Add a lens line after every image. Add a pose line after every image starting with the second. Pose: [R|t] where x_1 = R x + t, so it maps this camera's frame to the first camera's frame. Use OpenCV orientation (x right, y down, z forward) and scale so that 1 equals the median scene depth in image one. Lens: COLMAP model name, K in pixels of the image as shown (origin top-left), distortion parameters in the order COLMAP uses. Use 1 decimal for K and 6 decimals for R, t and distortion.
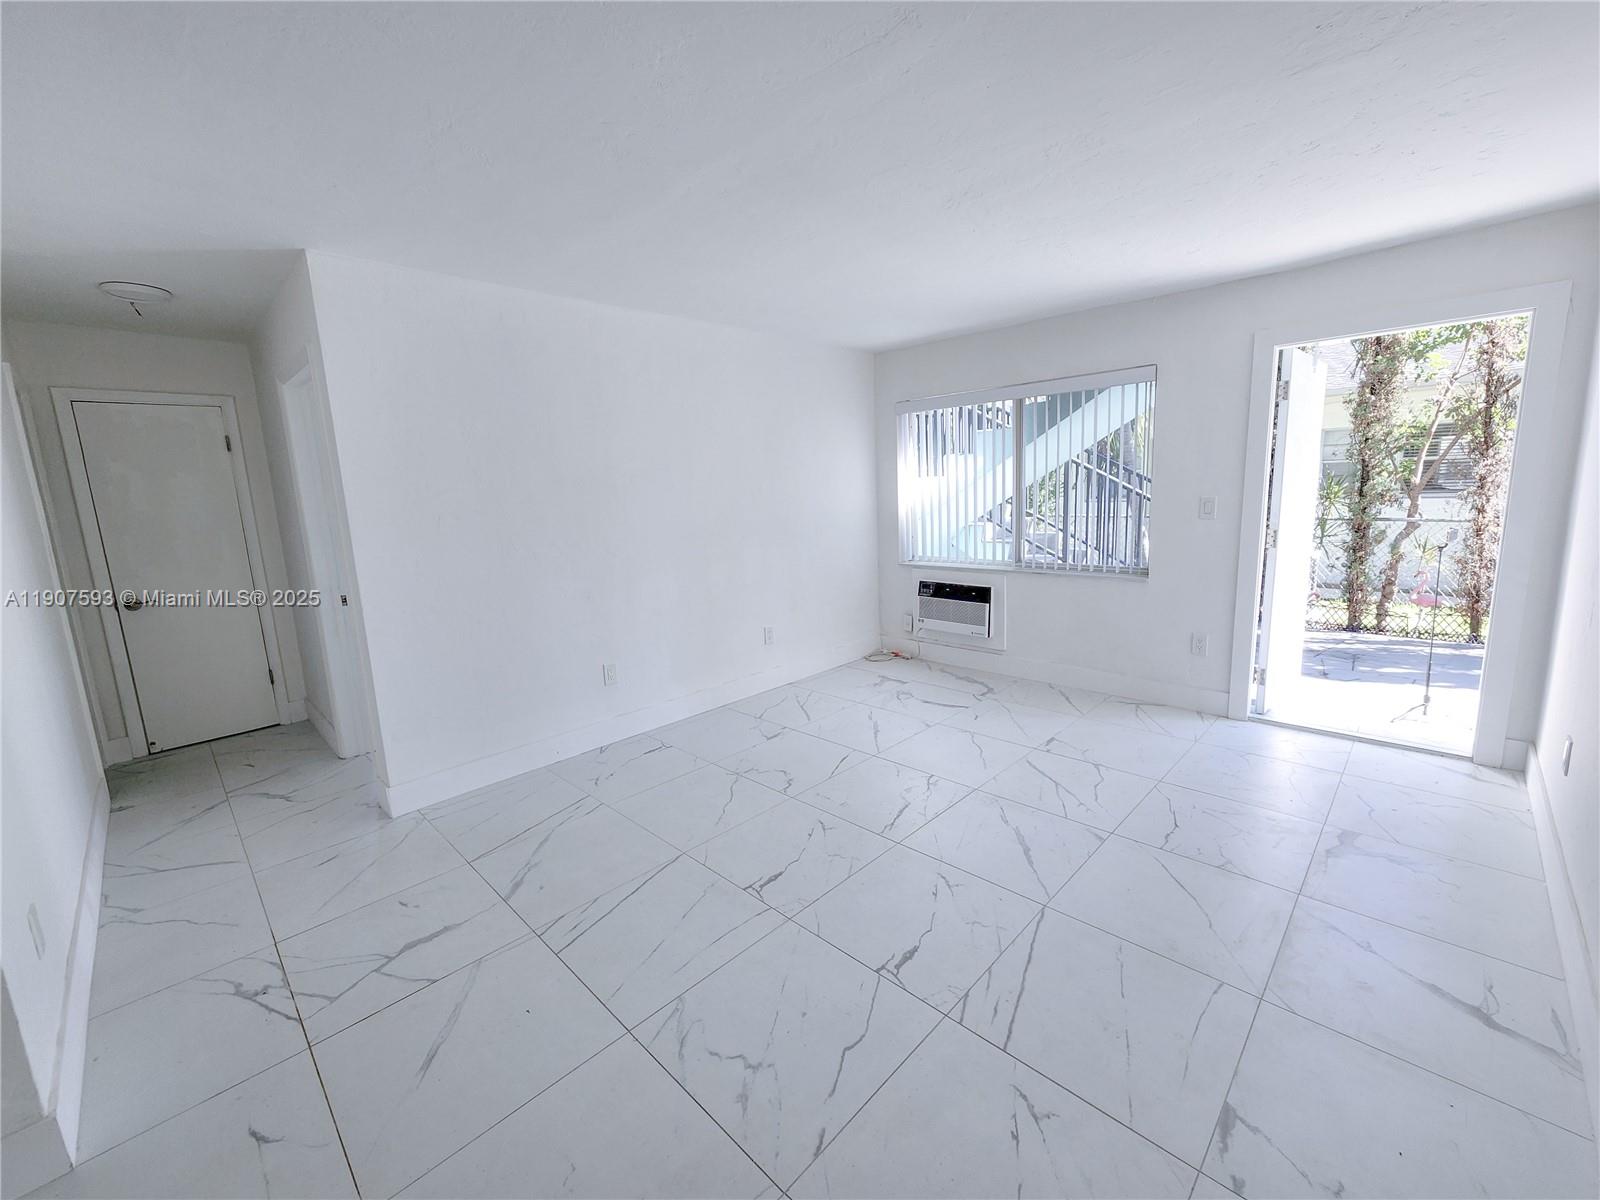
lens RADIAL K [[650.0, 0, 809.9], [0, 650.0, 606.3], [0, 0, 1]] dist [0.000084, -0.000431]
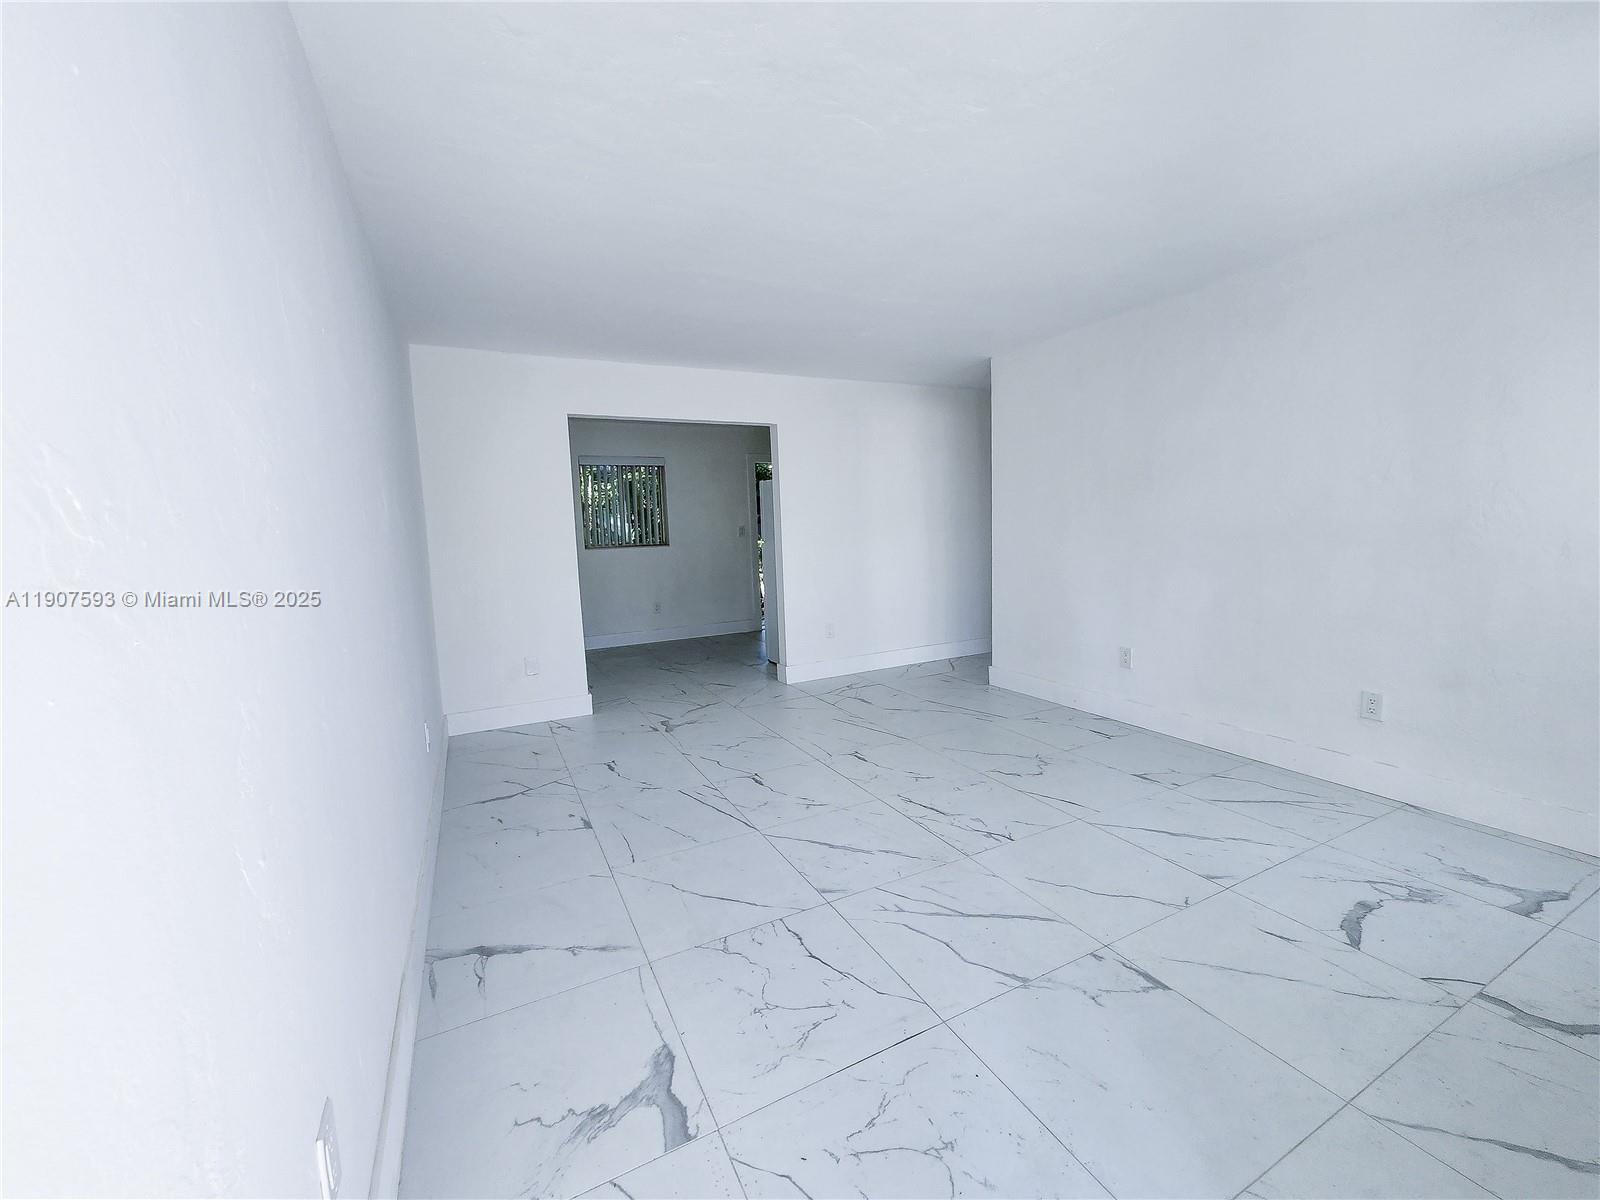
lens RADIAL K [[650.0, 0, 810.1], [0, 650.0, 600.6], [0, 0, 1]] dist [0.000084, -0.000431]
pose [[-0.313732, 0.160753, -0.935805, 0.818129], [-0.129907, 0.969030, 0.210013, -0.139555], [0.940583, 0.187456, -0.283133, 0.780331]]
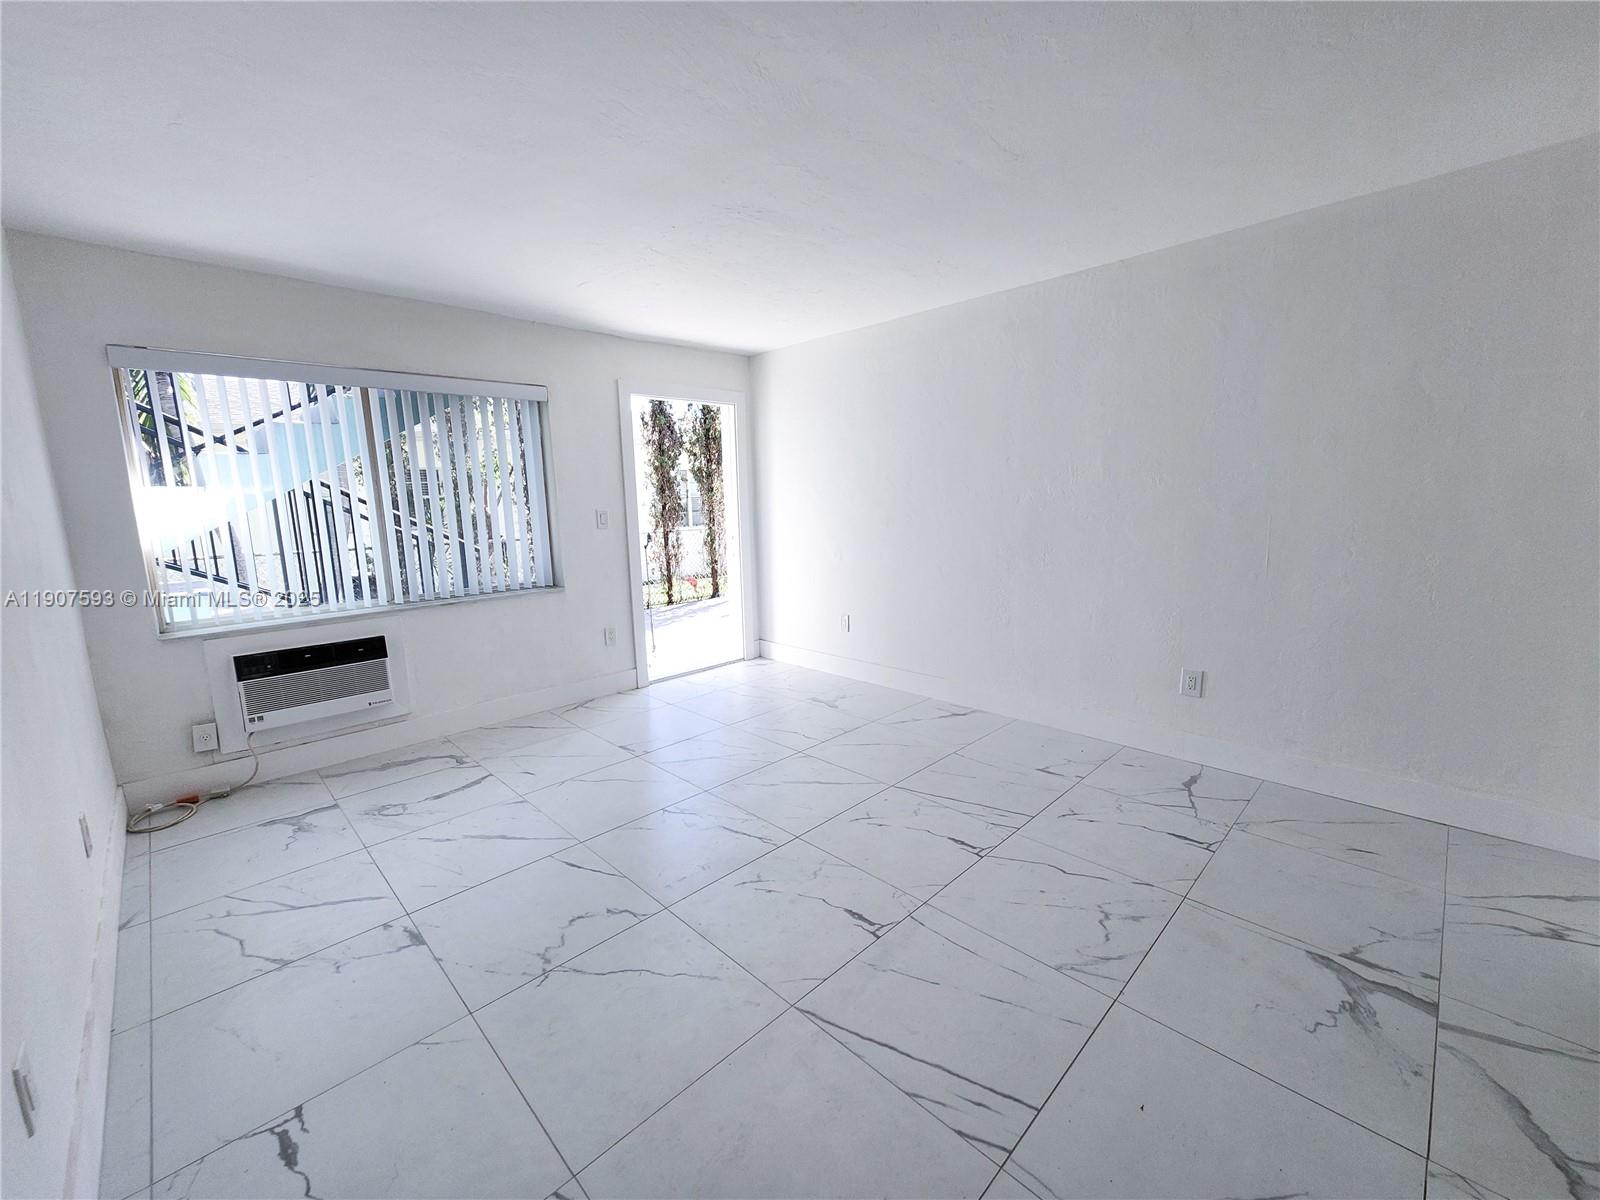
lens RADIAL K [[650.0, 0, 805.4], [0, 650.0, 599.1], [0, 0, 1]] dist [0.000084, -0.000431]
pose [[0.019575, -0.121122, 0.992445, -0.547327], [0.206818, 0.971656, 0.114506, -0.067750], [-0.978184, 0.203014, 0.044070, 0.593649]]
